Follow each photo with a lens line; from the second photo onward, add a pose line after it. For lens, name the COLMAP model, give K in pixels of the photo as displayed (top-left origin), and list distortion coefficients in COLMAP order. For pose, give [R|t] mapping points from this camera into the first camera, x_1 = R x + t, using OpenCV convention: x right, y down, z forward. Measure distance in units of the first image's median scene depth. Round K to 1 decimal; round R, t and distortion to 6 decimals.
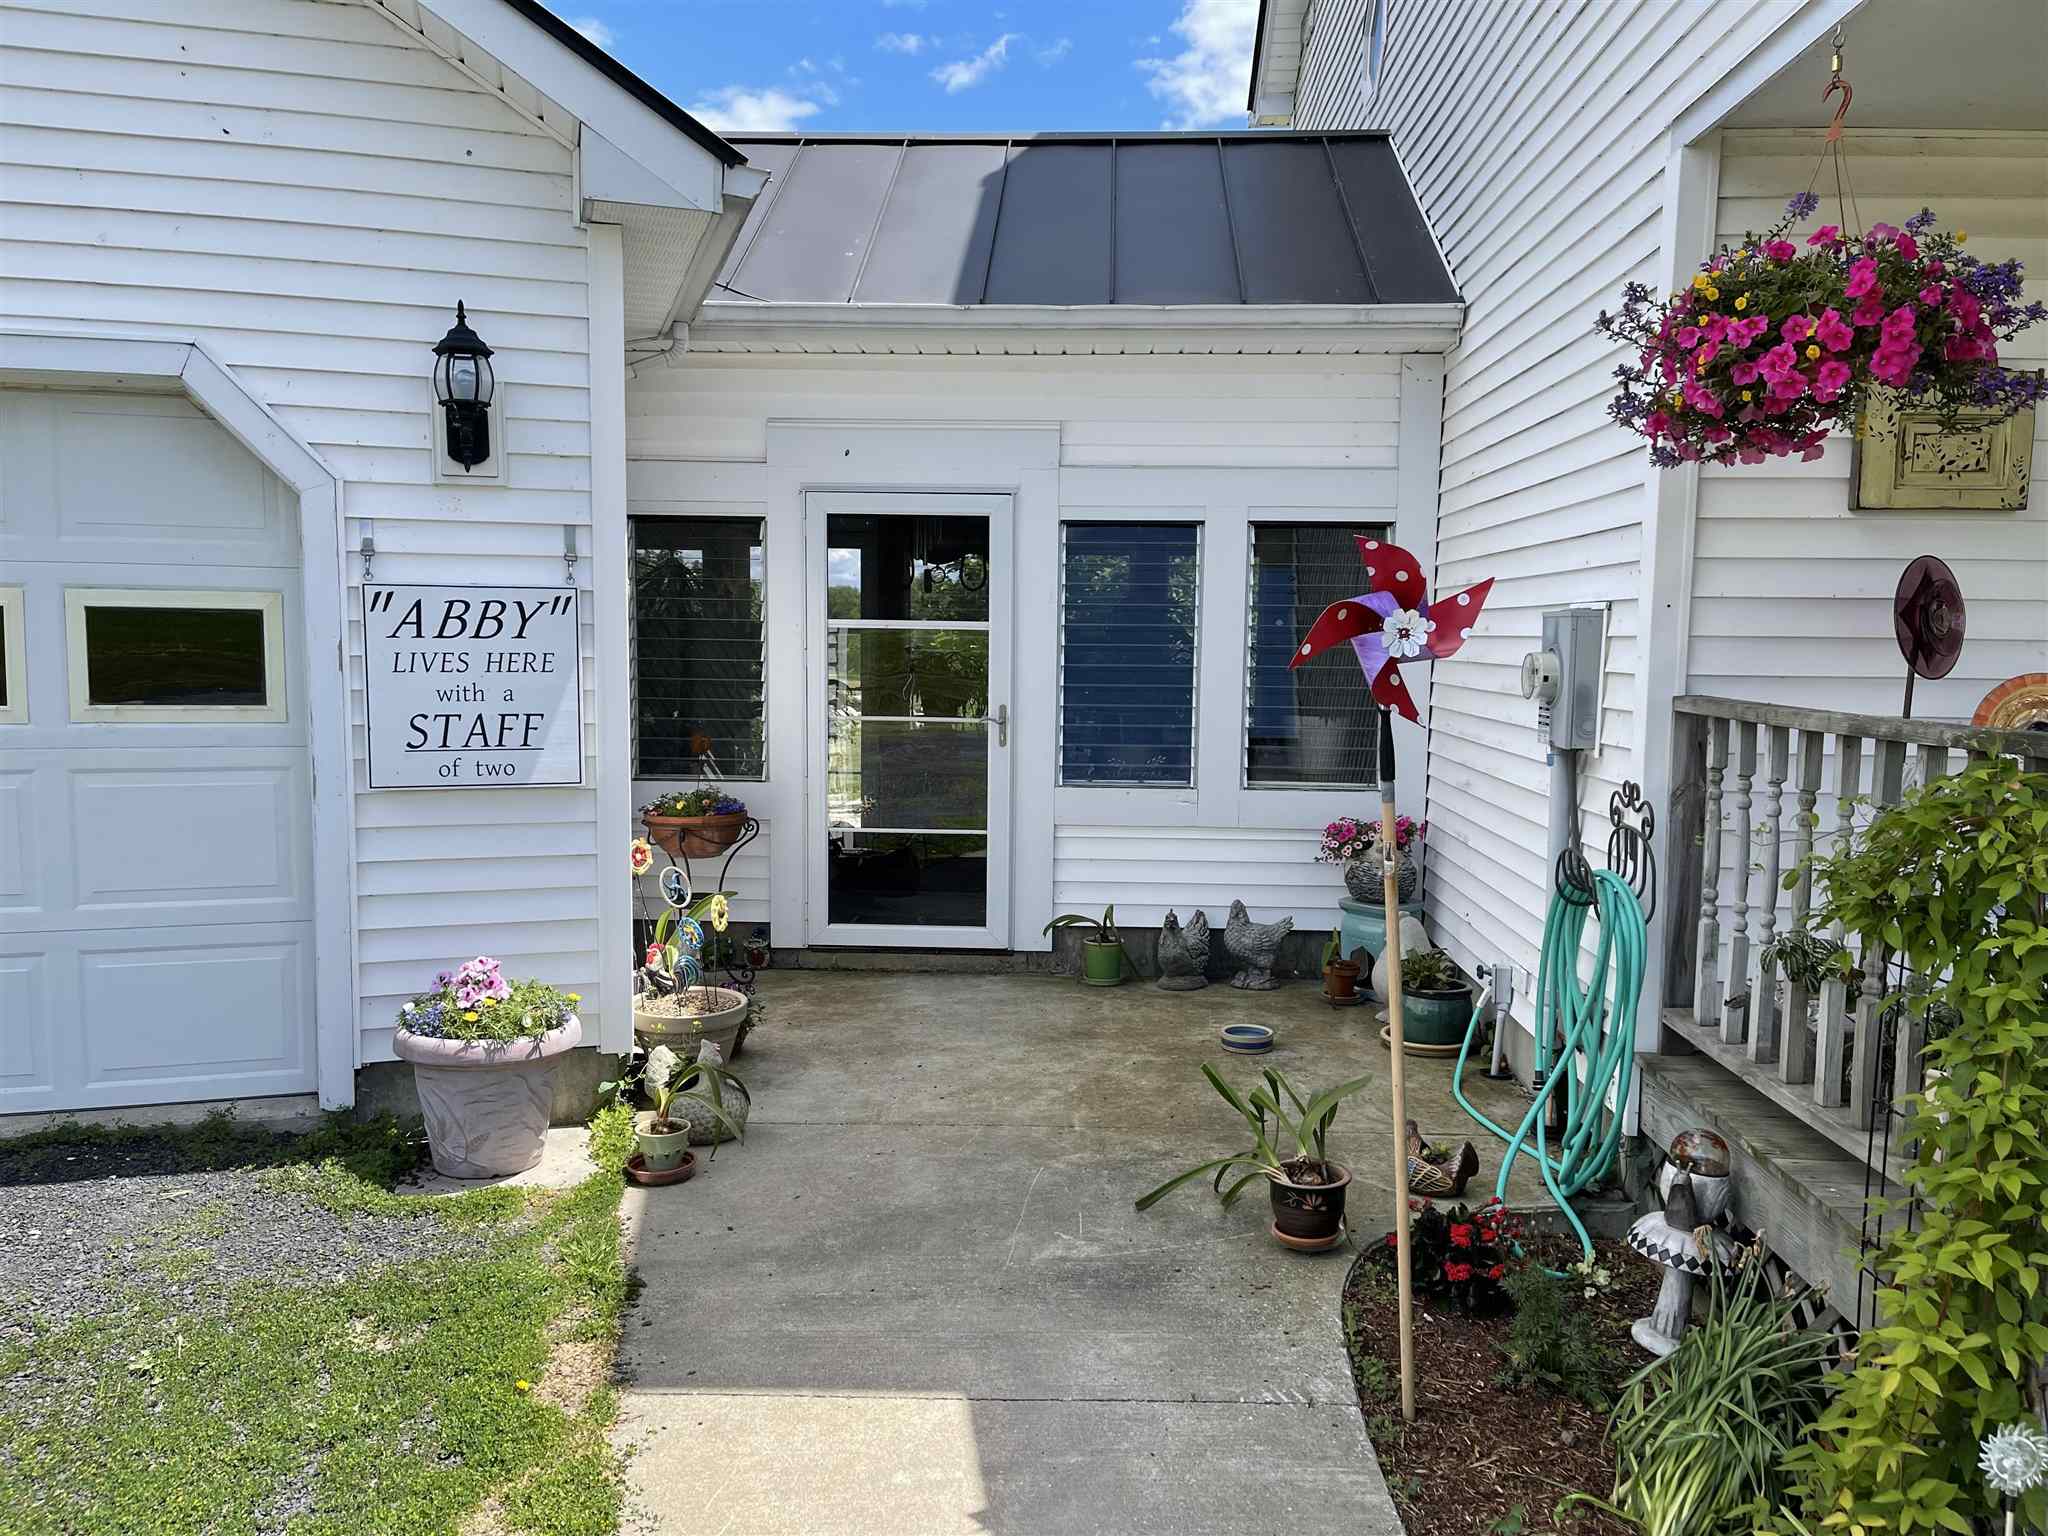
lens RADIAL K [[1532.1, 0, 1029.1], [0, 1532.1, 781.6], [0, 0, 1]] dist [0.075300, -0.094016]
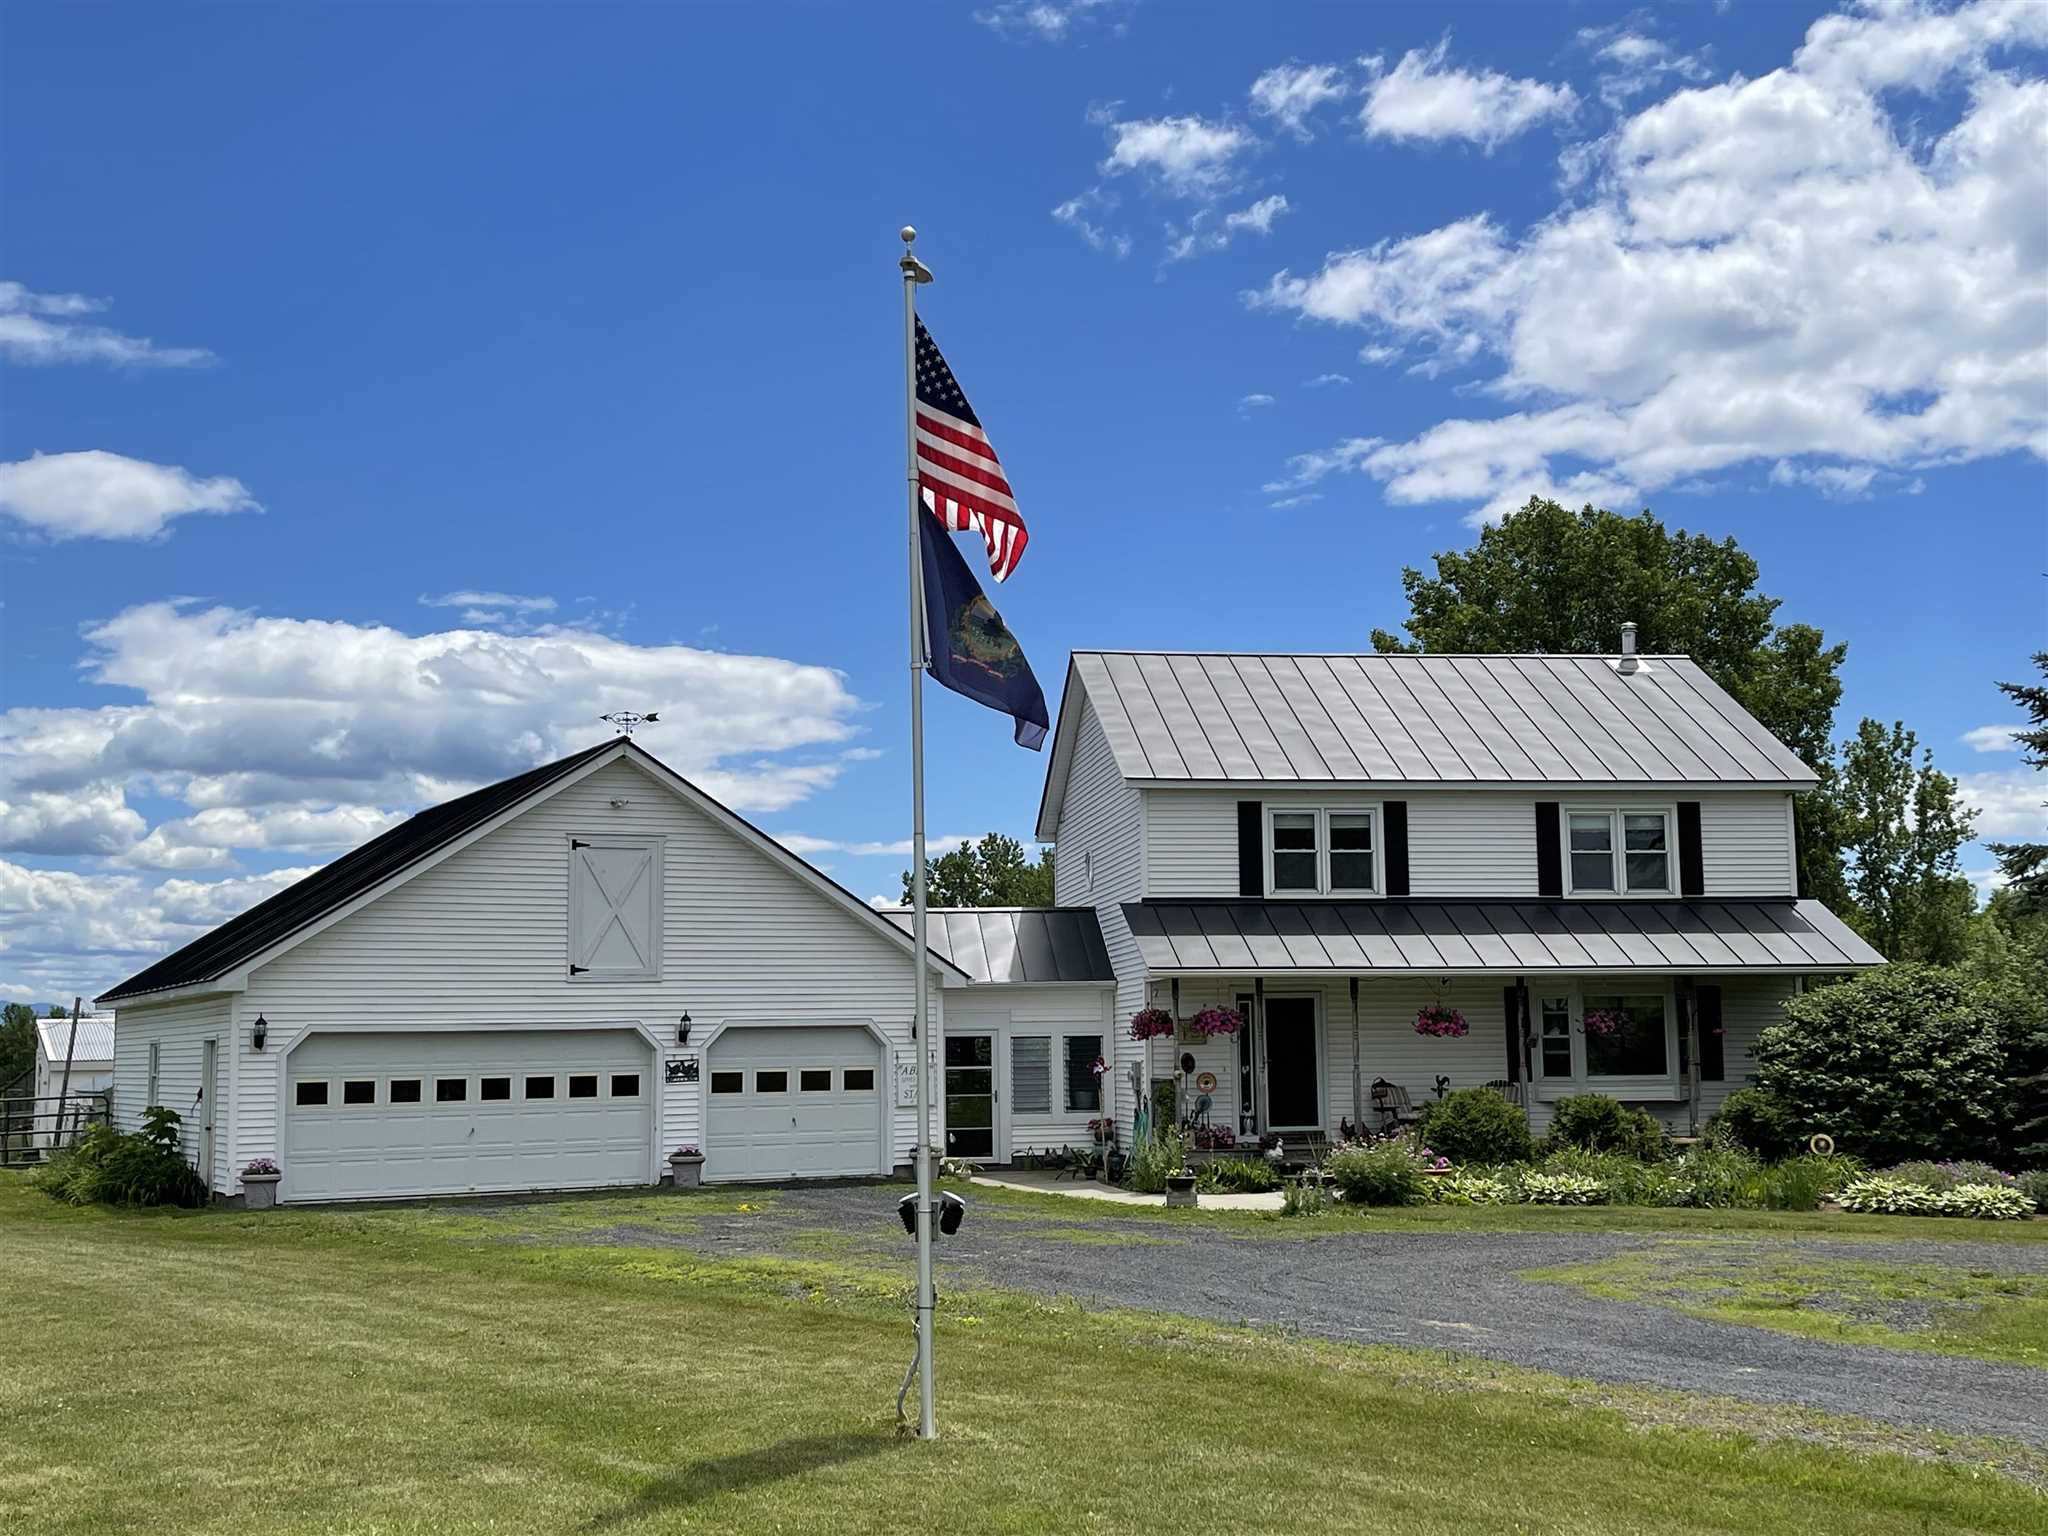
lens RADIAL K [[2365.7, 0, 1024.0], [0, 2365.7, 768.0], [0, 0, 1]] dist [0.014293, 0.017308]
pose [[0.984170, -0.005431, 0.177144, -0.926378], [0.043923, 0.975821, -0.214111, 0.399471], [-0.171698, 0.218503, 0.960612, -4.452433]]
